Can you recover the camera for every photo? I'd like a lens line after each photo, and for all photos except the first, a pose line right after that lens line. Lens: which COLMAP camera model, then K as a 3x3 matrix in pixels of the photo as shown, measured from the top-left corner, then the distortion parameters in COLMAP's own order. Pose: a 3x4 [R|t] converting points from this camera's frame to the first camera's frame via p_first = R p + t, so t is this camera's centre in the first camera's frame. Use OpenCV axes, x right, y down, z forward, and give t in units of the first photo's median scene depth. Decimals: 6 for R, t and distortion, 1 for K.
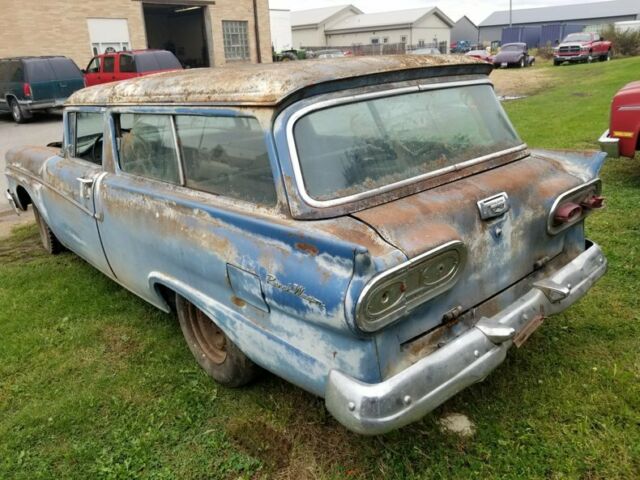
lens RADIAL K [[502.3, 0, 308.7], [0, 502.3, 235.9], [0, 0, 1]] dist [0.050862, -0.078457]
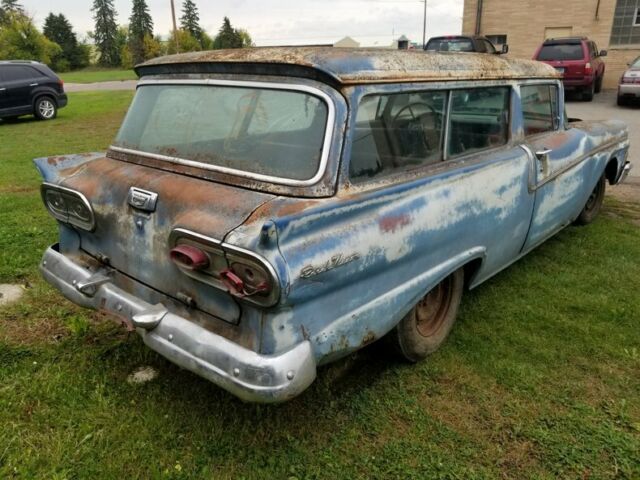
lens RADIAL K [[502.3, 0, 318.3], [0, 502.3, 244.9], [0, 0, 1]] dist [0.050862, -0.078457]
pose [[0.150148, 0.394615, -0.906496, 1.276929], [-0.325080, 0.885614, 0.331679, -0.400405], [0.933691, 0.244883, 0.261255, 0.989067]]
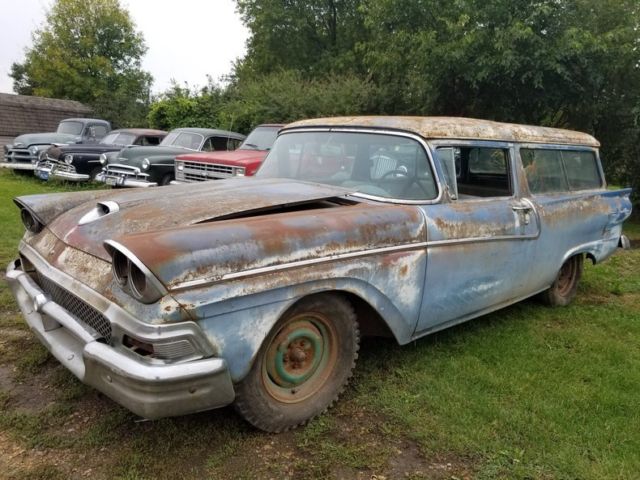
lens RADIAL K [[502.3, 0, 324.0], [0, 502.3, 229.4], [0, 0, 1]] dist [0.050862, -0.078457]
pose [[-0.032002, -0.090183, 0.995411, -2.133518], [0.284617, 0.953866, 0.095570, -0.413015], [-0.958107, 0.286369, -0.004858, 2.030765]]
